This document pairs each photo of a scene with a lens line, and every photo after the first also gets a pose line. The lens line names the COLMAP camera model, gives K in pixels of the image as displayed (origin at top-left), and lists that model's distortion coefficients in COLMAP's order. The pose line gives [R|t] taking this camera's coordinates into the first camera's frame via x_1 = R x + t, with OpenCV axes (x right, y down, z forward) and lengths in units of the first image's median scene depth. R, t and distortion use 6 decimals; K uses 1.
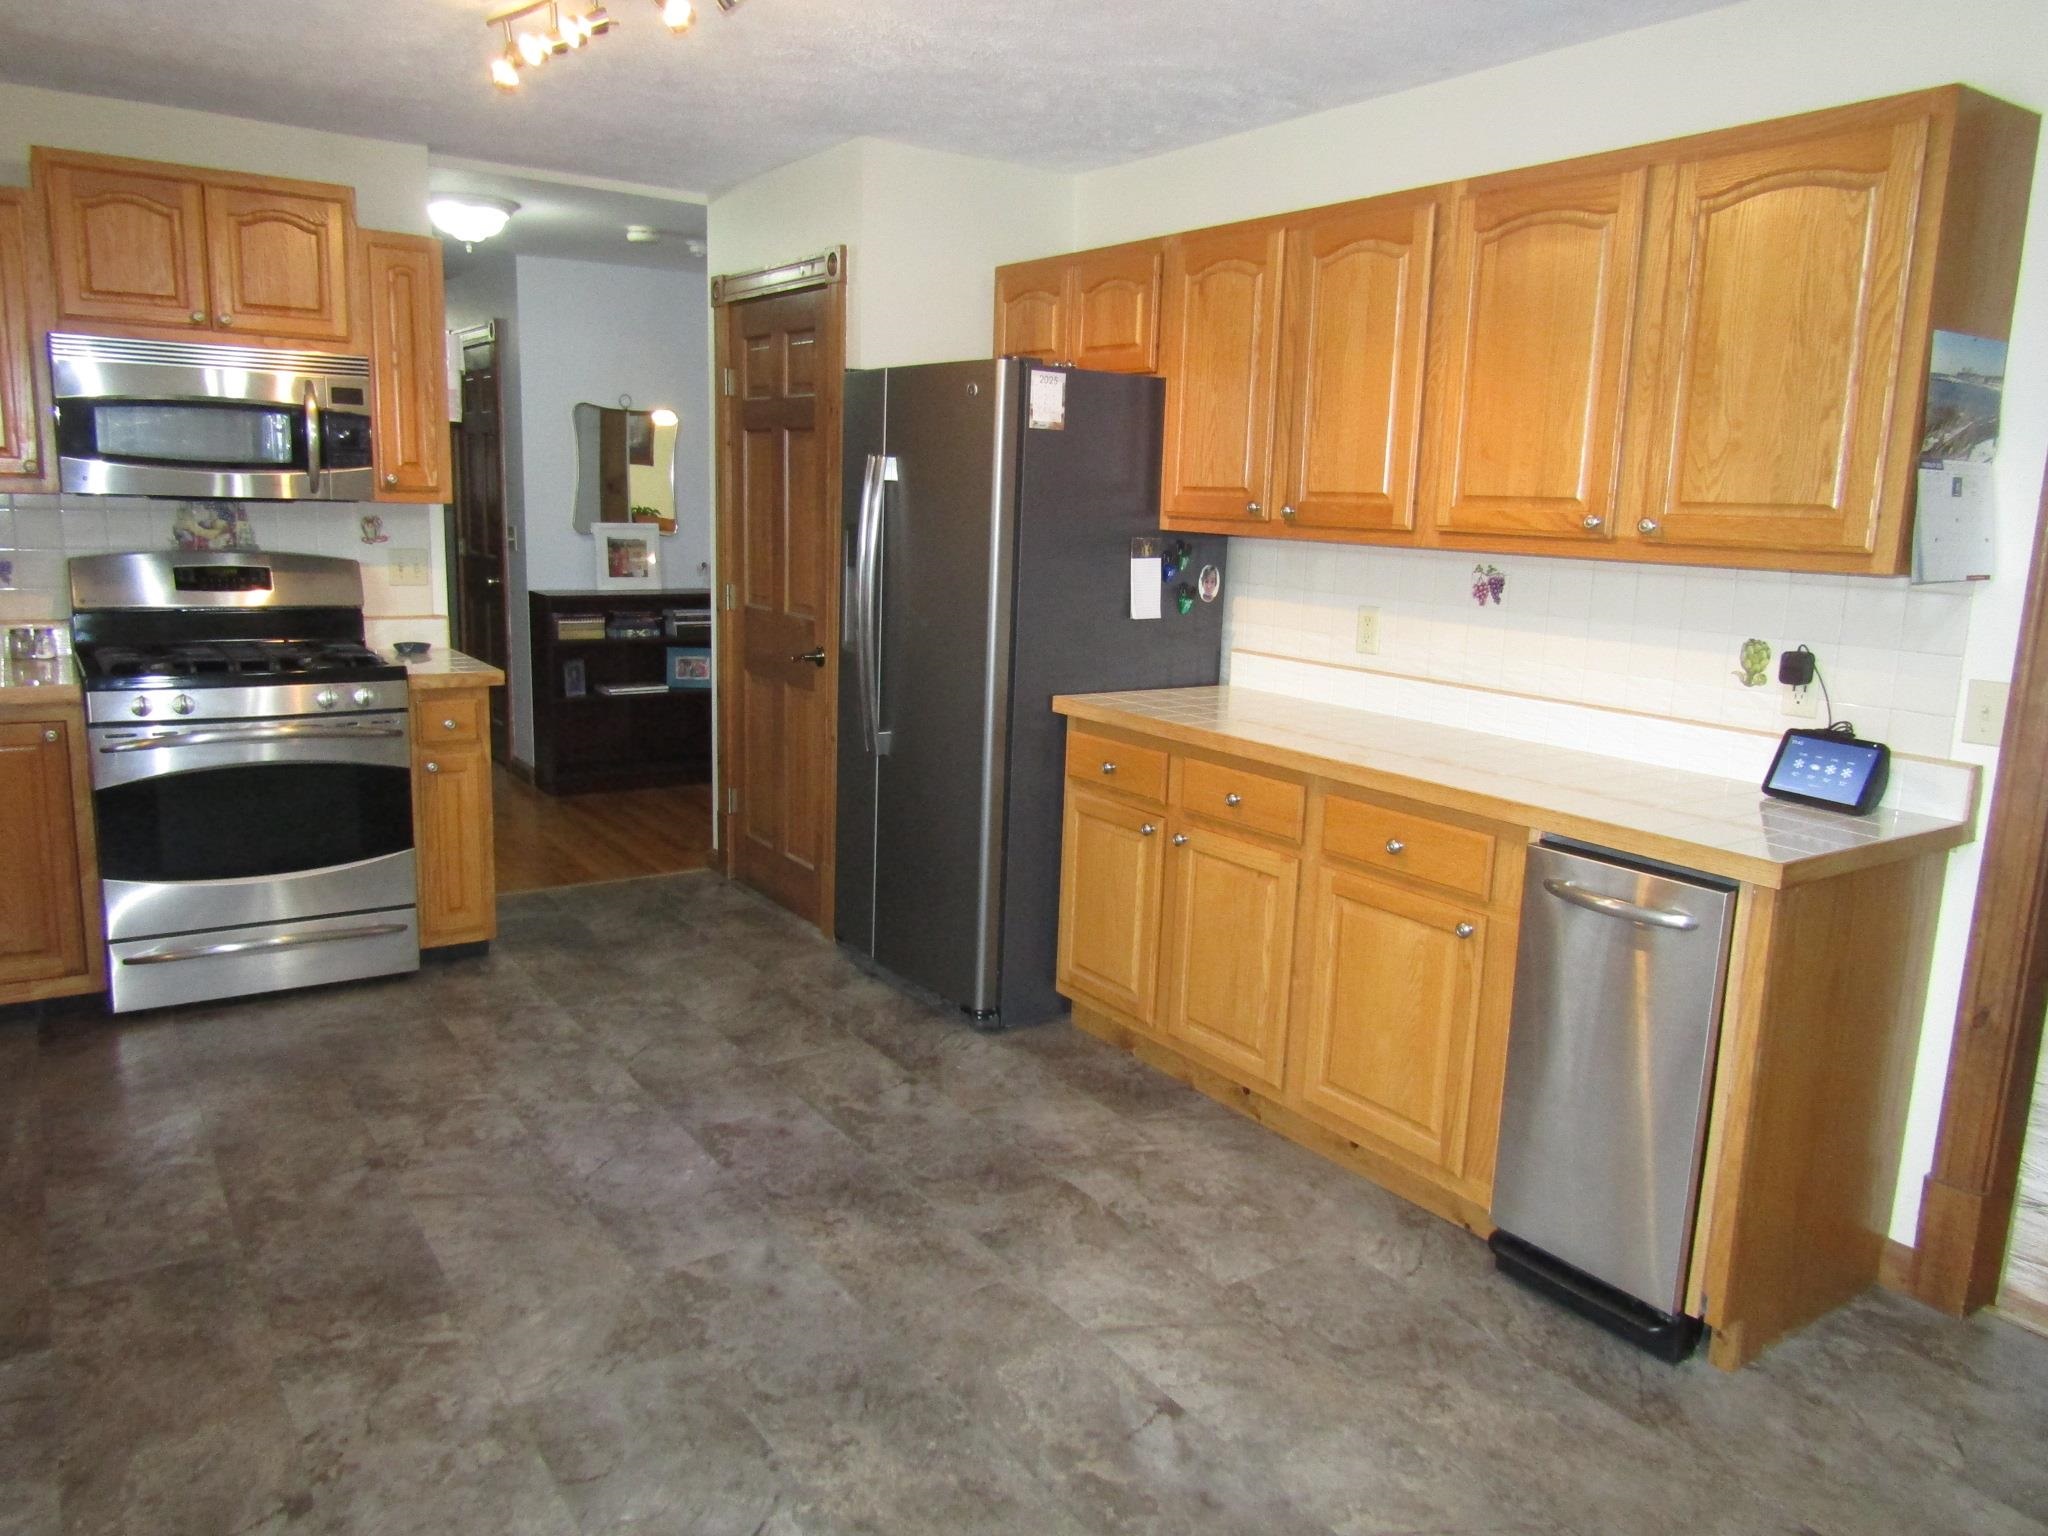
lens RADIAL K [[1461.0, 0, 1024.0], [0, 1461.0, 768.0], [0, 0, 1]] dist [-0.009085, -0.000012]
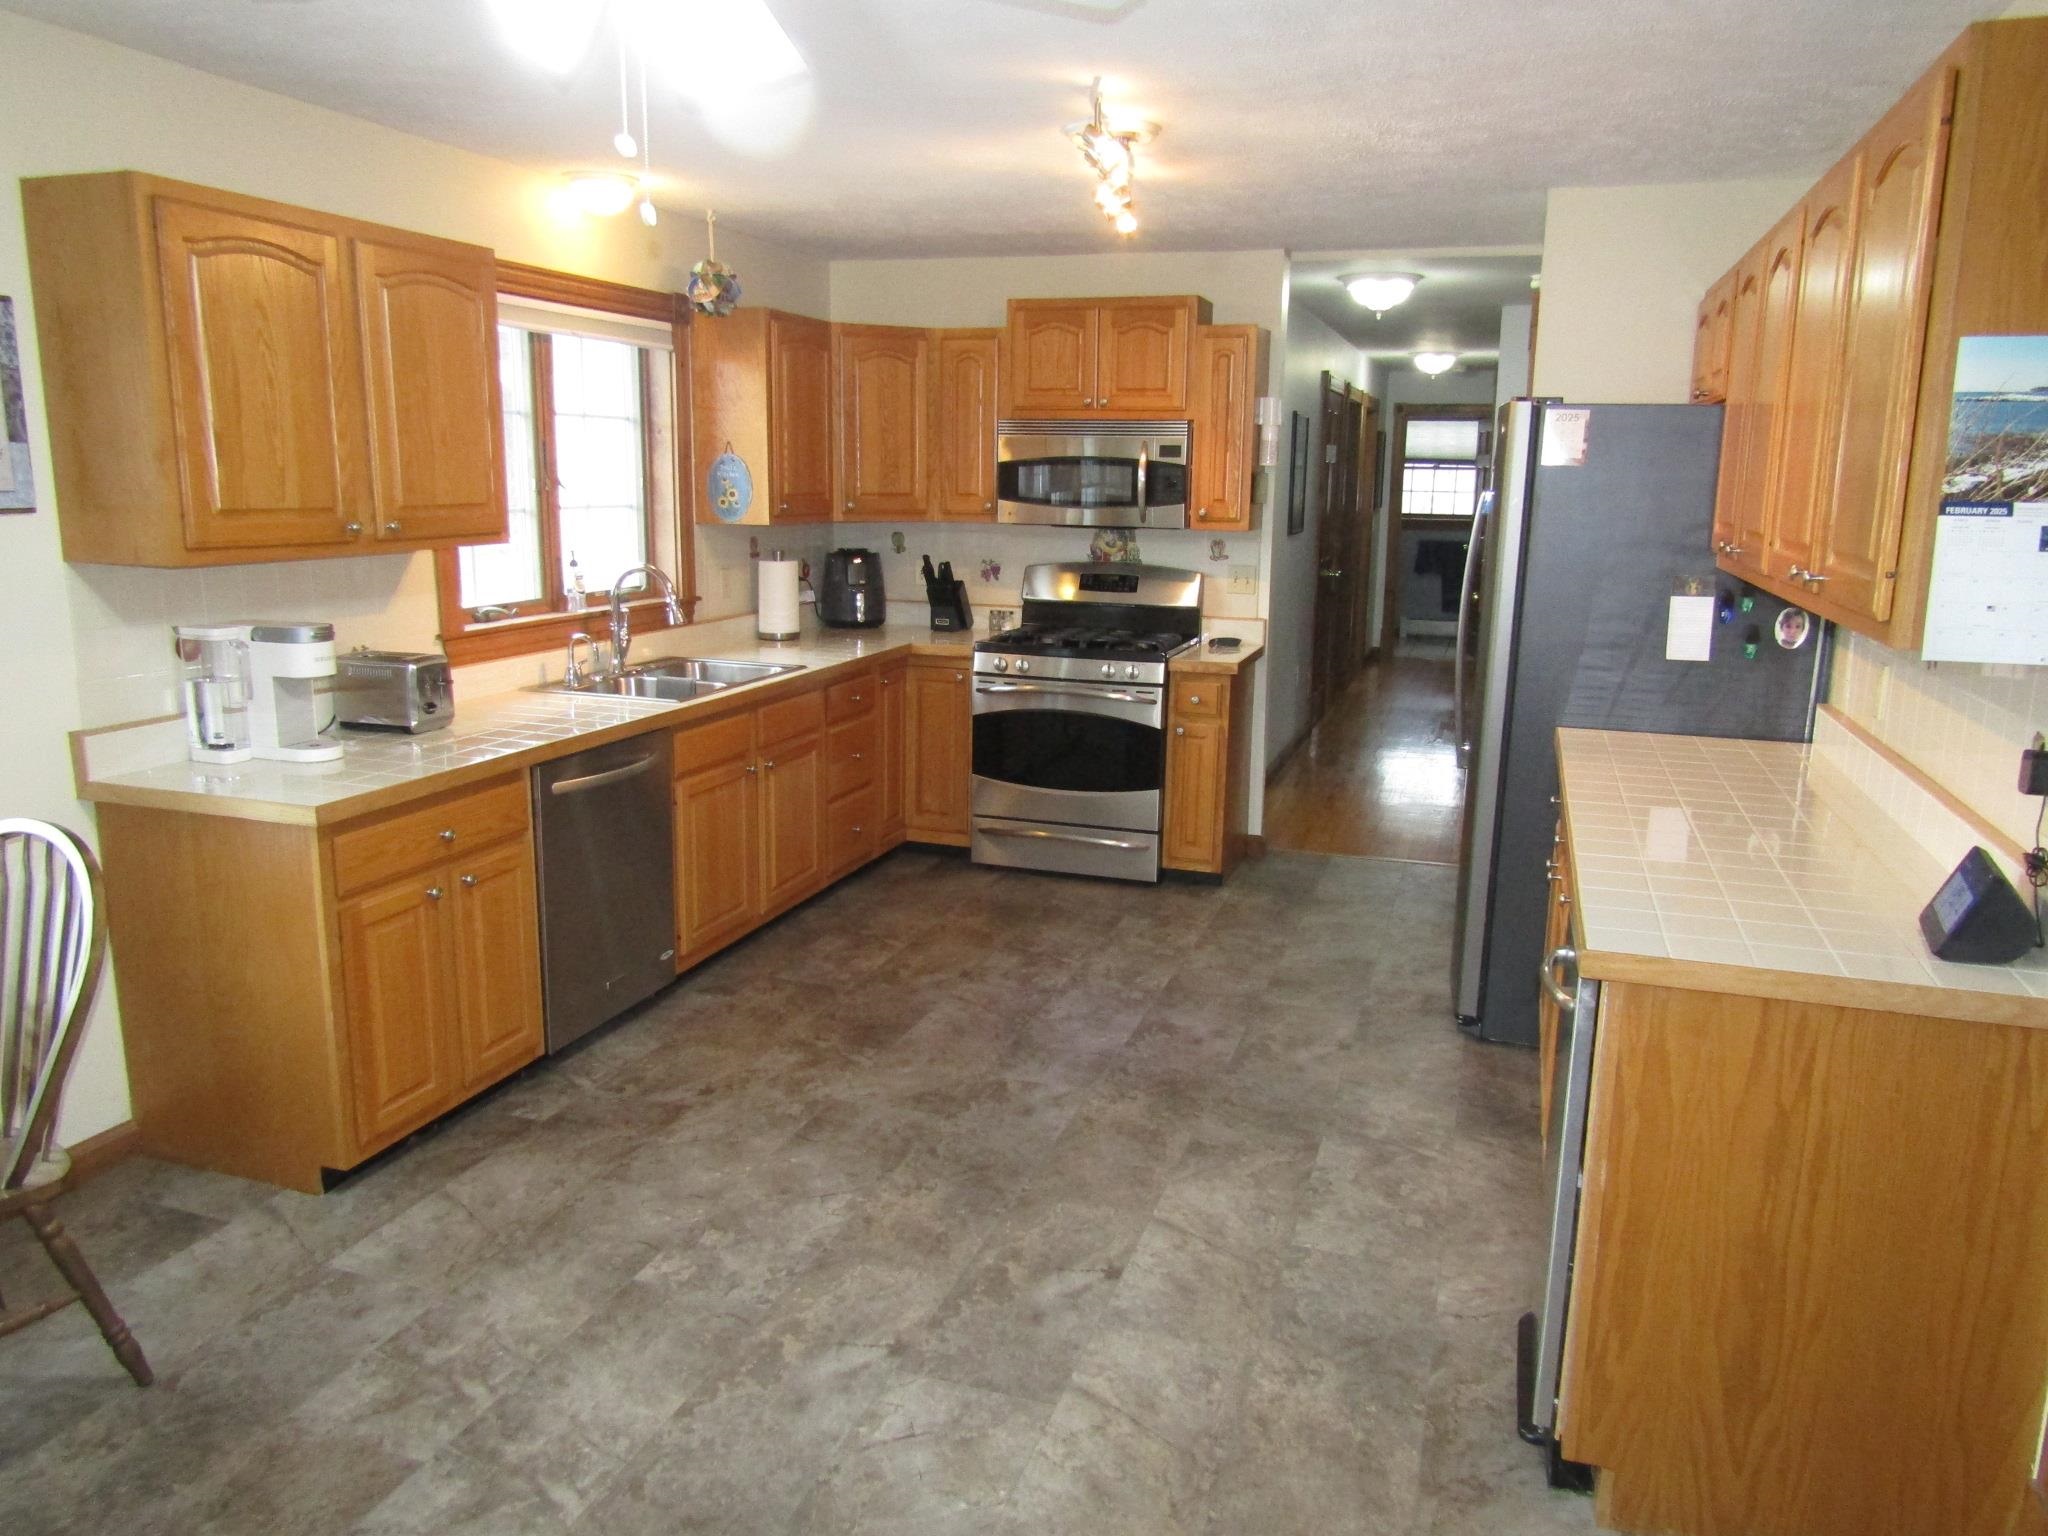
lens RADIAL K [[1461.0, 0, 1024.0], [0, 1461.0, 768.0], [0, 0, 1]] dist [-0.009085, -0.000012]
pose [[0.600187, 0.136301, -0.788161, 0.670617], [-0.143719, 0.987714, 0.061368, -0.034400], [0.786842, 0.076441, 0.612402, 0.102280]]
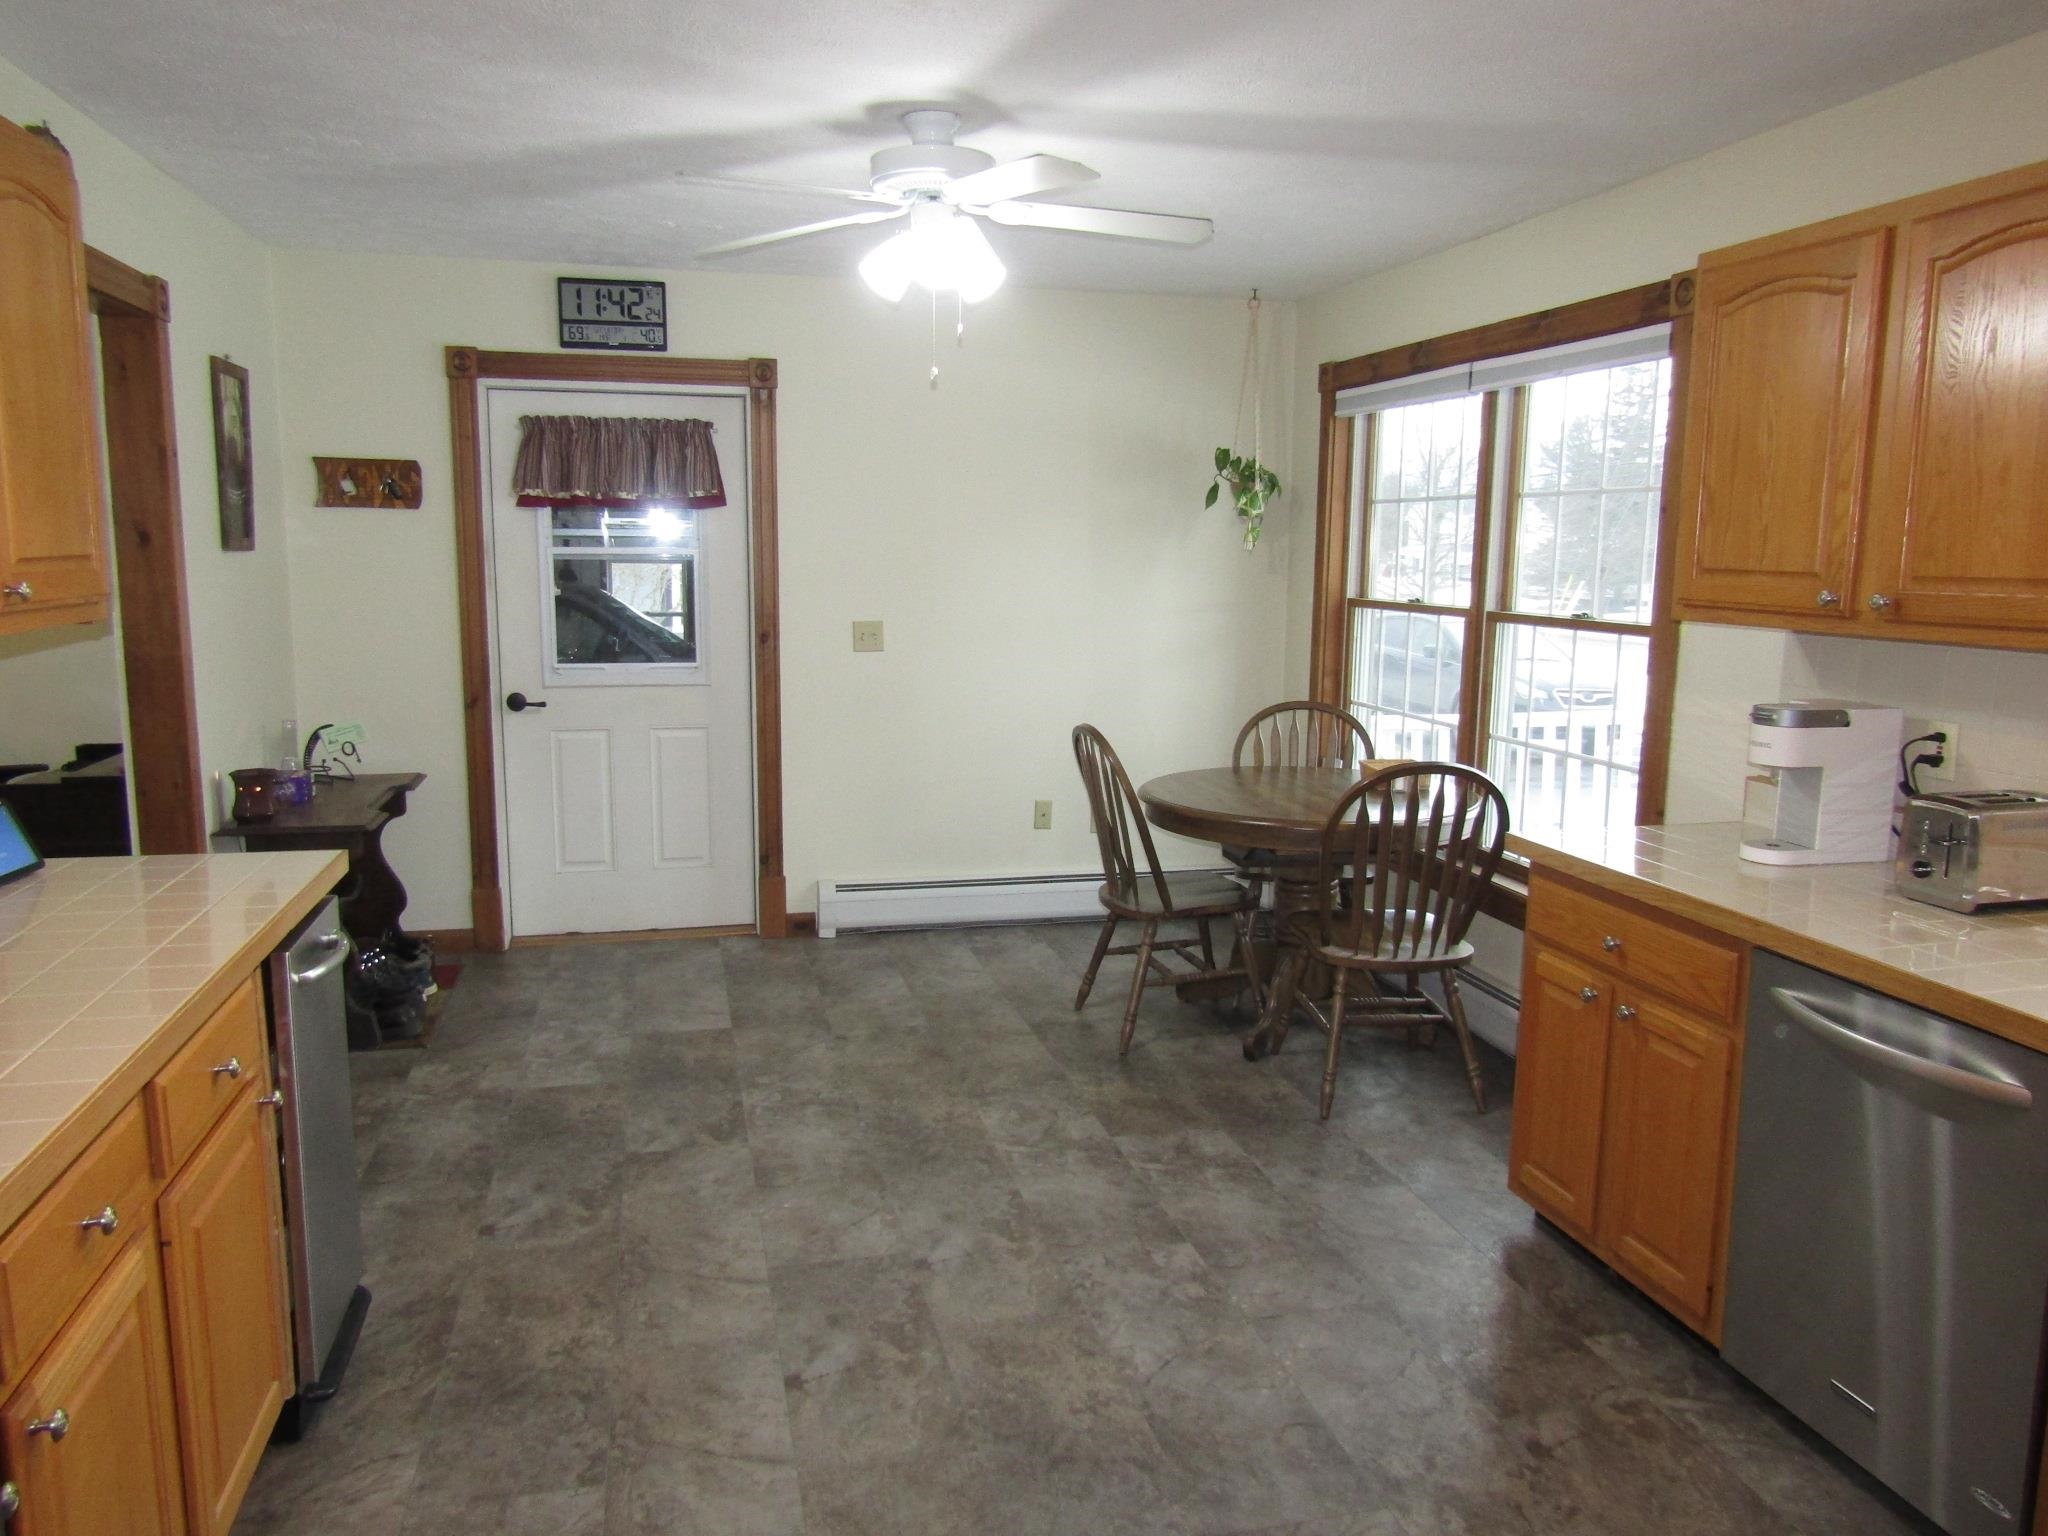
lens RADIAL K [[1437.6, 0, 1025.1], [0, 1437.6, 796.8], [0, 0, 1]] dist [-0.007626, -0.001413]
pose [[-0.935859, -0.105623, 0.336173, -0.267852], [0.022112, 0.934536, 0.355181, -0.253811], [-0.351681, 0.339833, -0.872258, 1.202849]]
